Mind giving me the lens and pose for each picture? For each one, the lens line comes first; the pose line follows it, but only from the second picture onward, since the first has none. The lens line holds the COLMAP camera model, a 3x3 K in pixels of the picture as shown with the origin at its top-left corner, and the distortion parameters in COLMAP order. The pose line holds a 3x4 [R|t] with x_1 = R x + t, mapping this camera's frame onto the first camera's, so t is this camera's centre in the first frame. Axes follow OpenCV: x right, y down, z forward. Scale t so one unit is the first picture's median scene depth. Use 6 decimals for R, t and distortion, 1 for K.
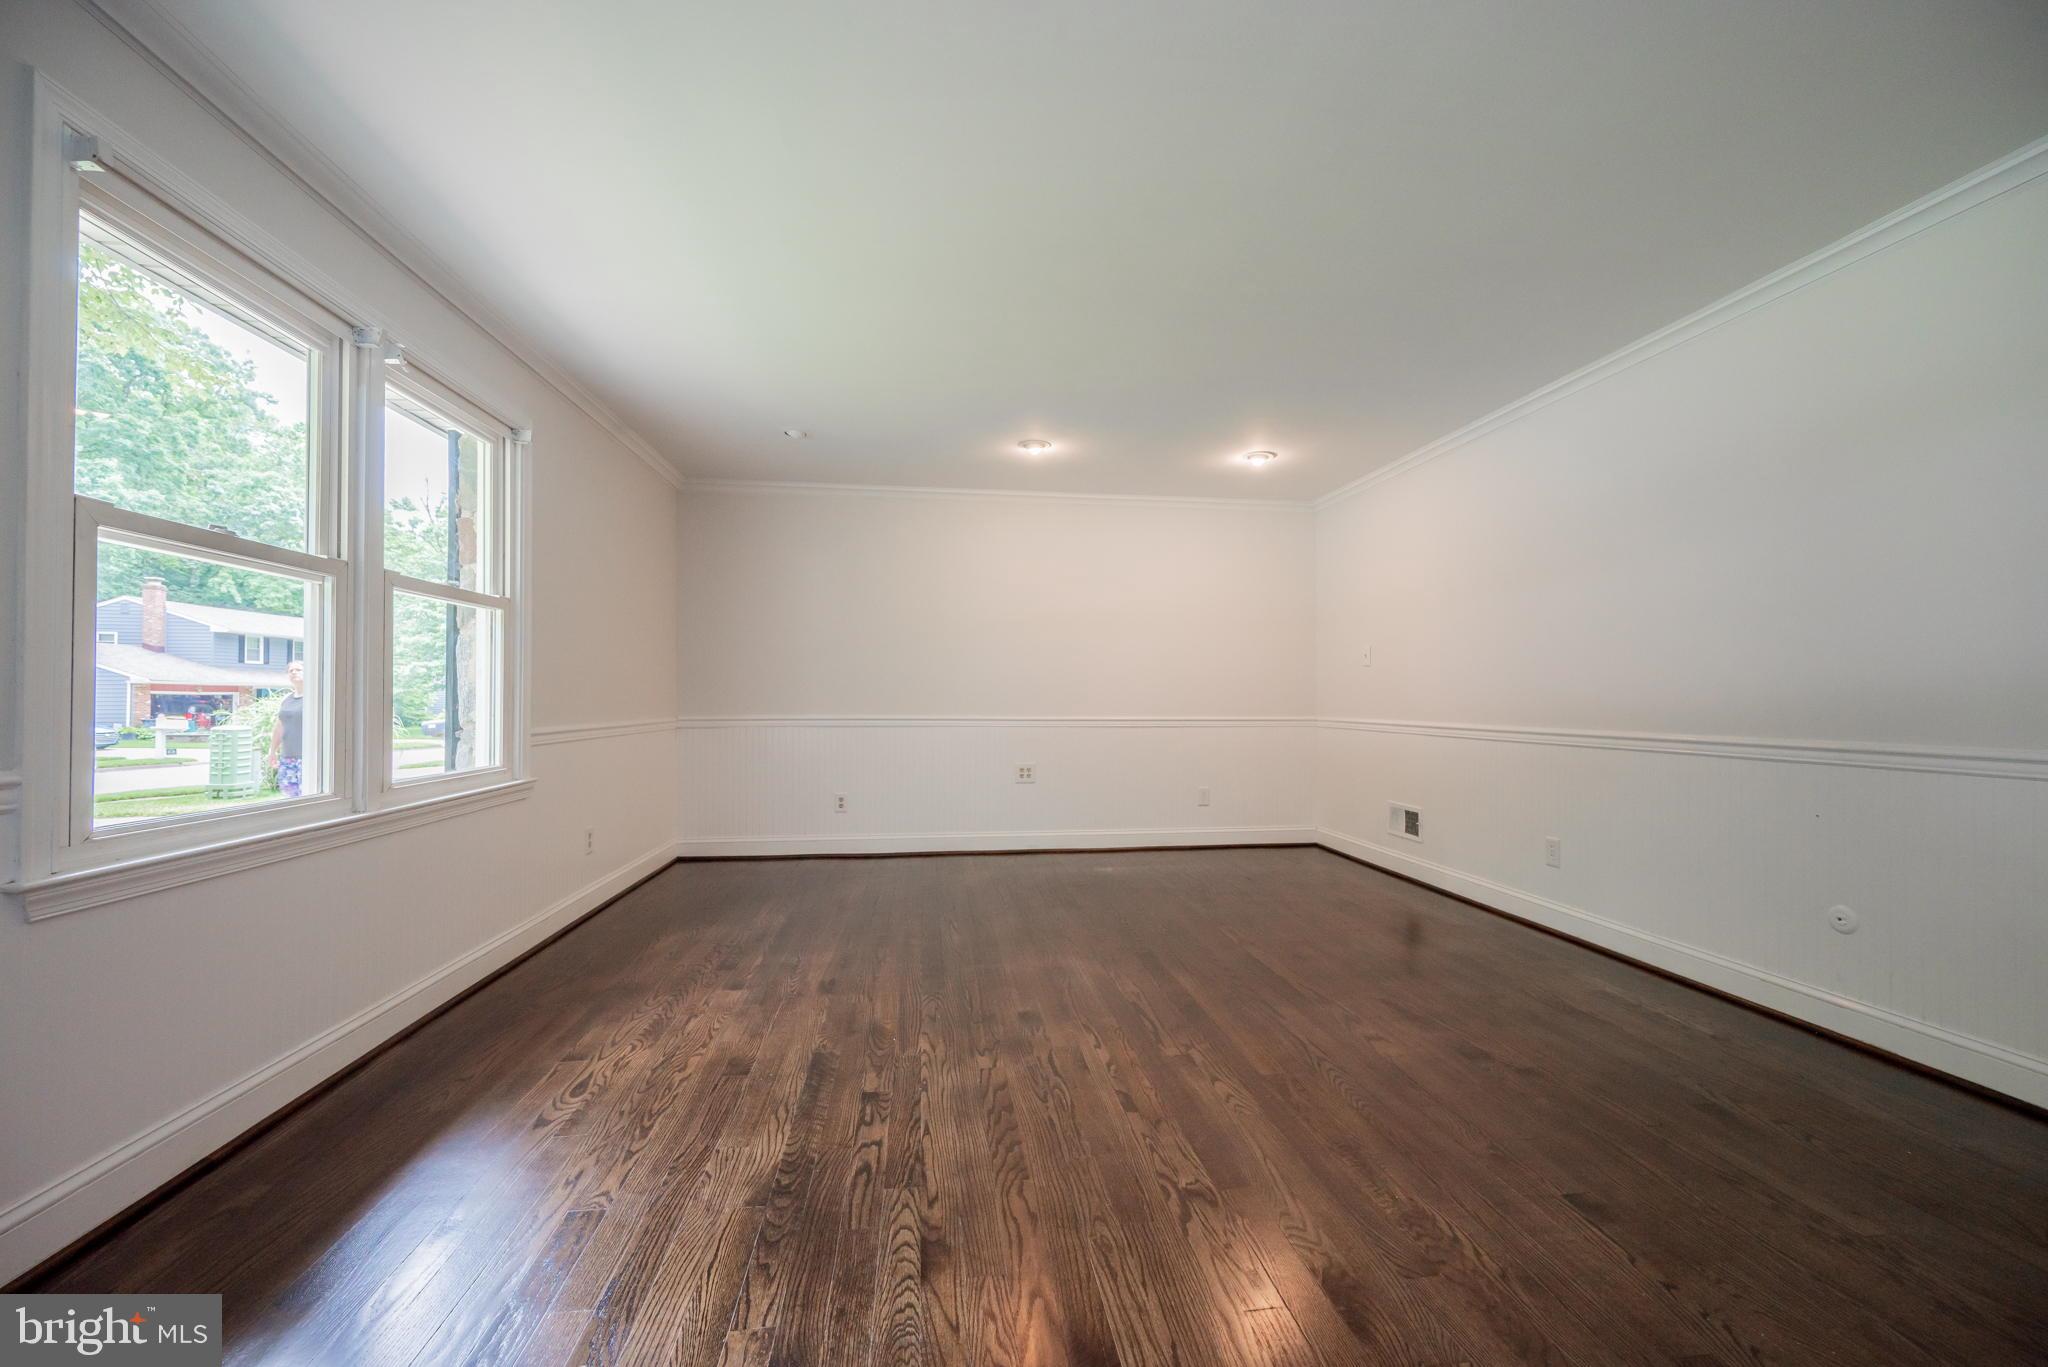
lens RADIAL K [[811.2, 0, 1033.2], [0, 811.2, 691.9], [0, 0, 1]] dist [-0.001061, -0.000462]
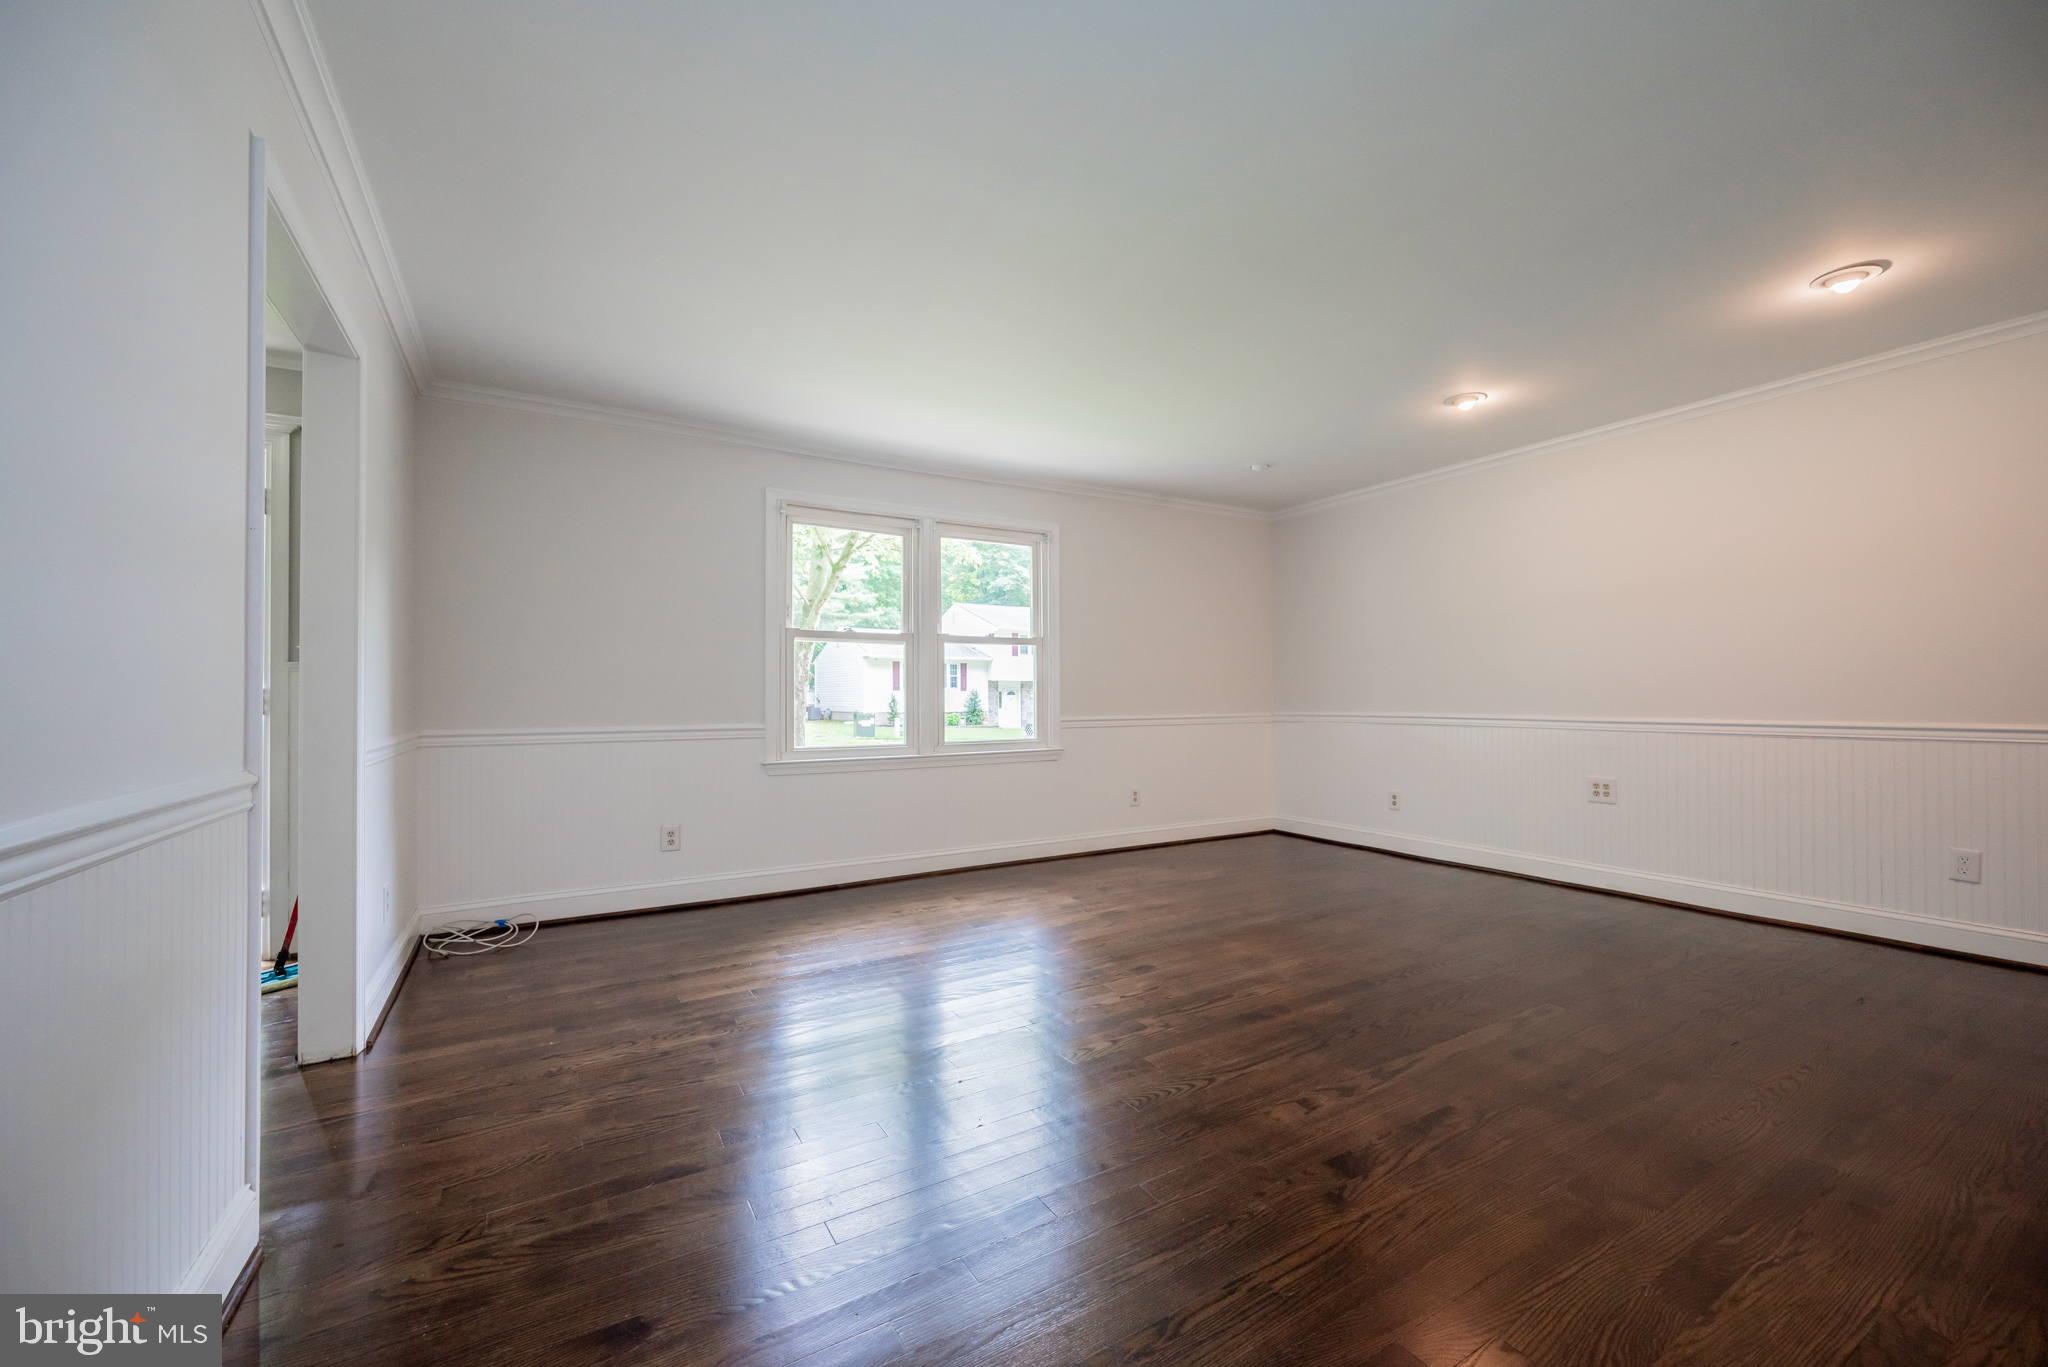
lens RADIAL K [[811.2, 0, 1033.2], [0, 811.2, 691.9], [0, 0, 1]] dist [-0.001061, -0.000462]
pose [[0.382293, -0.014144, -0.923933, 0.646763], [0.014619, 0.999850, -0.009257, 0.007153], [0.923925, -0.009968, 0.382443, 0.260876]]
